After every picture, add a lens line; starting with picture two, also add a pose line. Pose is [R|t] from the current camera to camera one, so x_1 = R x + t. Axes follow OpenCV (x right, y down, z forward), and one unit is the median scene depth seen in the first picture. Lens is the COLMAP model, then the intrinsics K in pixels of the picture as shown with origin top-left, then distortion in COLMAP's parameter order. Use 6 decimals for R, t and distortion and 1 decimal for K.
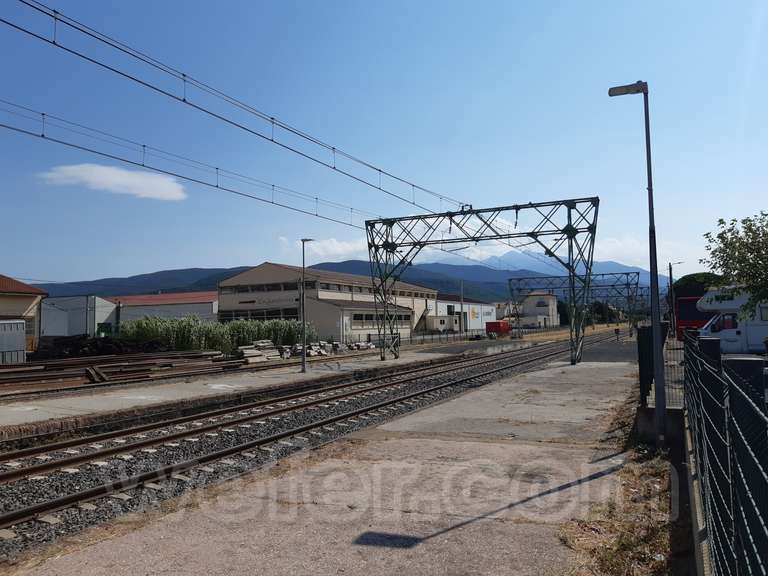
lens RADIAL K [[593.6, 0, 381.7], [0, 593.6, 279.7], [0, 0, 1]] dist [0.049763, -0.101889]
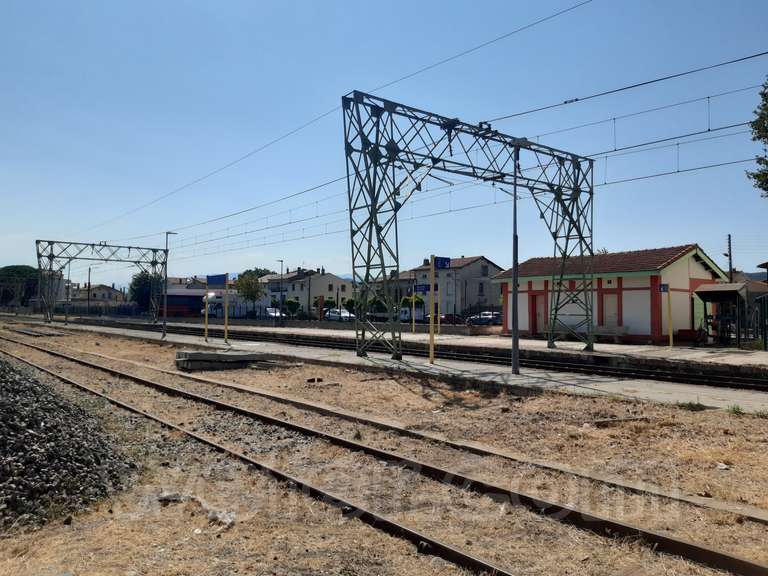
lens RADIAL K [[593.6, 0, 381.0], [0, 593.6, 289.2], [0, 0, 1]] dist [0.049763, -0.101889]
pose [[0.425866, 0.056229, 0.903037, -1.138961], [-0.089580, 0.995784, -0.019758, -0.015534], [-0.900341, -0.072480, 0.429107, -0.598088]]
